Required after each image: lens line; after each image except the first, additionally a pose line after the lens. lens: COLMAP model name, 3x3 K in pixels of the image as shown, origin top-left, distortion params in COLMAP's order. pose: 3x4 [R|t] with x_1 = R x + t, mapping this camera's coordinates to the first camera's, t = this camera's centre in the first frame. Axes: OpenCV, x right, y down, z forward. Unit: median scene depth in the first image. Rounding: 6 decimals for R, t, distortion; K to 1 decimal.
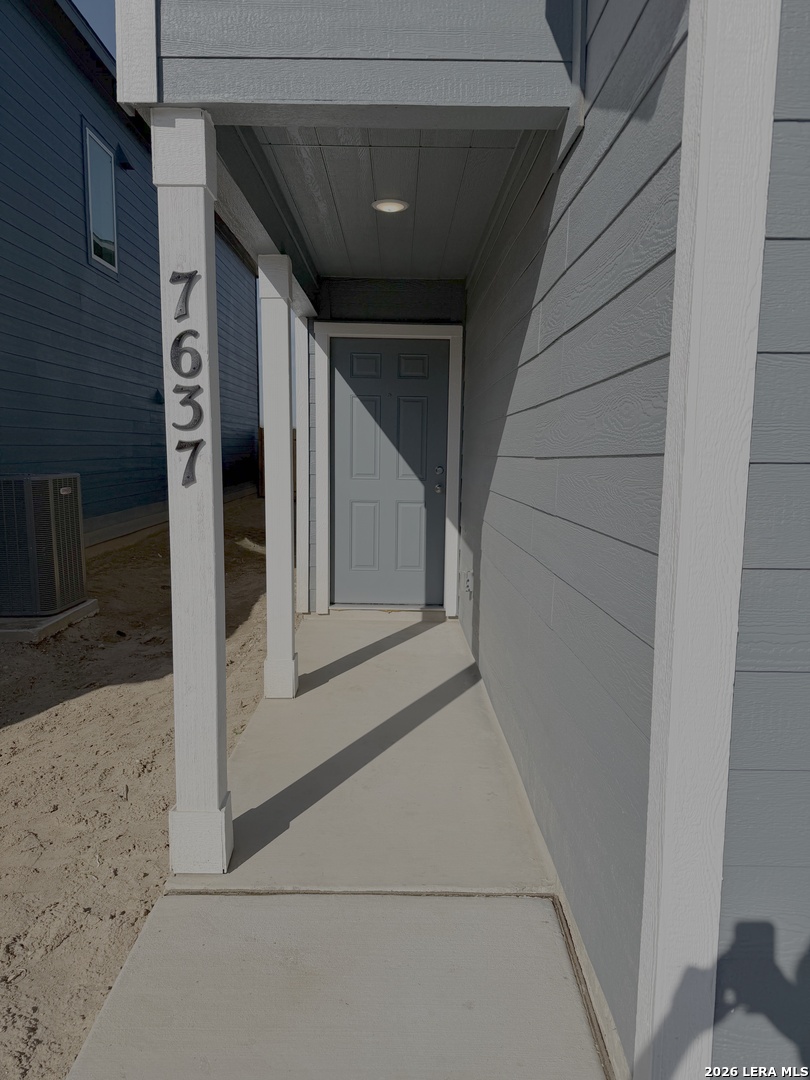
lens RADIAL K [[756.2, 0, 405.0], [0, 756.2, 540.0], [0, 0, 1]] dist [0.040635, -0.004158]
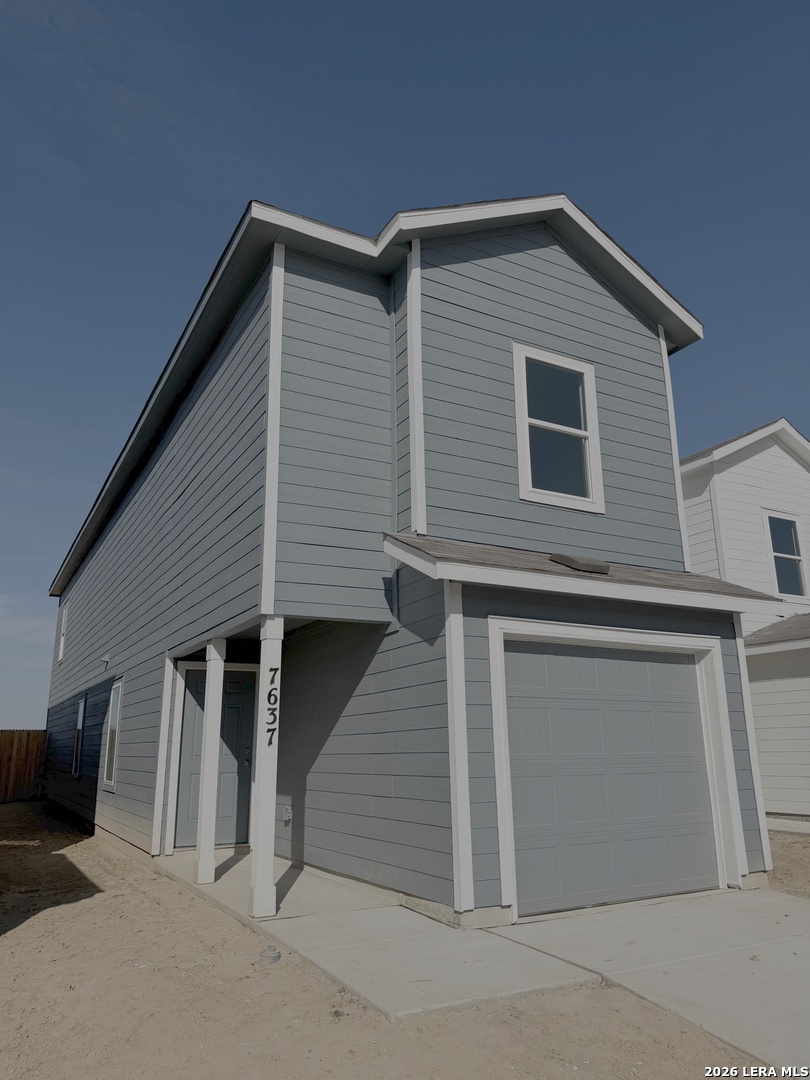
lens RADIAL K [[756.2, 0, 405.0], [0, 756.2, 540.0], [0, 0, 1]] dist [0.040635, -0.004158]
pose [[0.879660, 0.106172, 0.463601, -1.186465], [0.077202, 0.929960, -0.359463, 0.252593], [-0.469295, 0.351996, 0.809852, -1.639727]]
